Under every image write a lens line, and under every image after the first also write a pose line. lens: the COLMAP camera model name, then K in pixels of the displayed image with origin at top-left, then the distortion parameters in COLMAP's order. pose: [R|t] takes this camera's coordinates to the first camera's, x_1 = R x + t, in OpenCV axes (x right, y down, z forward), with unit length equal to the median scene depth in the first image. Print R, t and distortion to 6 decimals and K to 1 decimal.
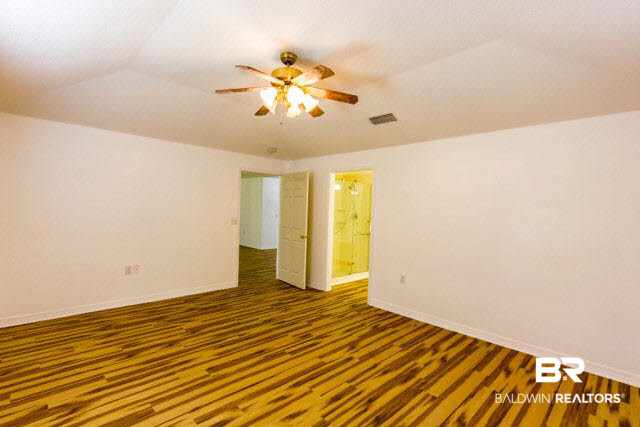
lens RADIAL K [[301.0, 0, 314.4], [0, 301.0, 214.5], [0, 0, 1]] dist [0.001647, -0.000906]
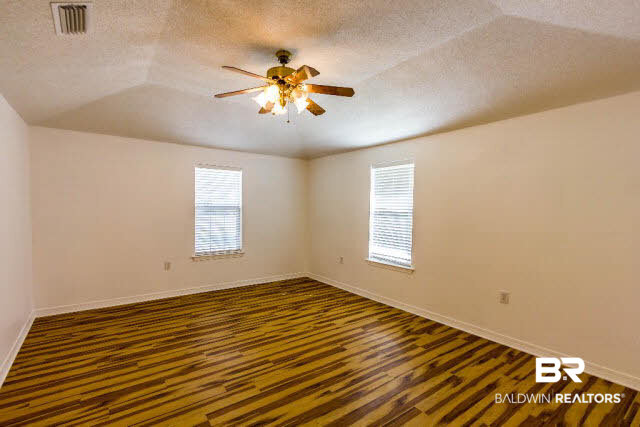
lens RADIAL K [[301.0, 0, 314.4], [0, 301.0, 214.5], [0, 0, 1]] dist [0.001647, -0.000906]
pose [[-0.989570, -0.049443, 0.135305, -0.309966], [-0.043207, 0.997881, 0.048649, -0.042057], [-0.137423, 0.042295, -0.989609, 1.796857]]
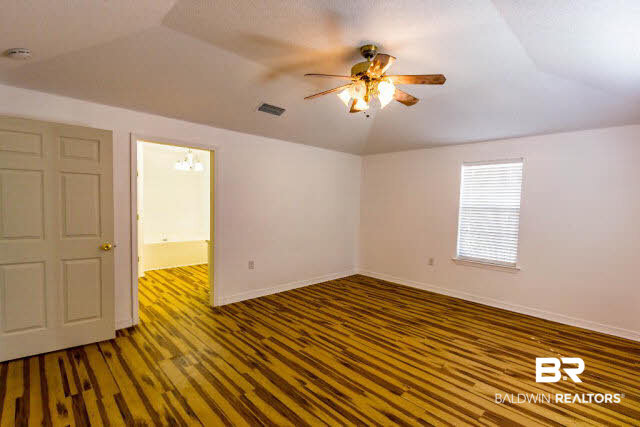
lens RADIAL K [[301.0, 0, 314.4], [0, 301.0, 214.5], [0, 0, 1]] dist [0.001647, -0.000906]
pose [[0.010777, -0.075485, 0.997089, -0.994596], [-0.006257, 0.997122, 0.075555, -0.054299], [-0.999922, -0.007053, 0.010274, 1.041965]]
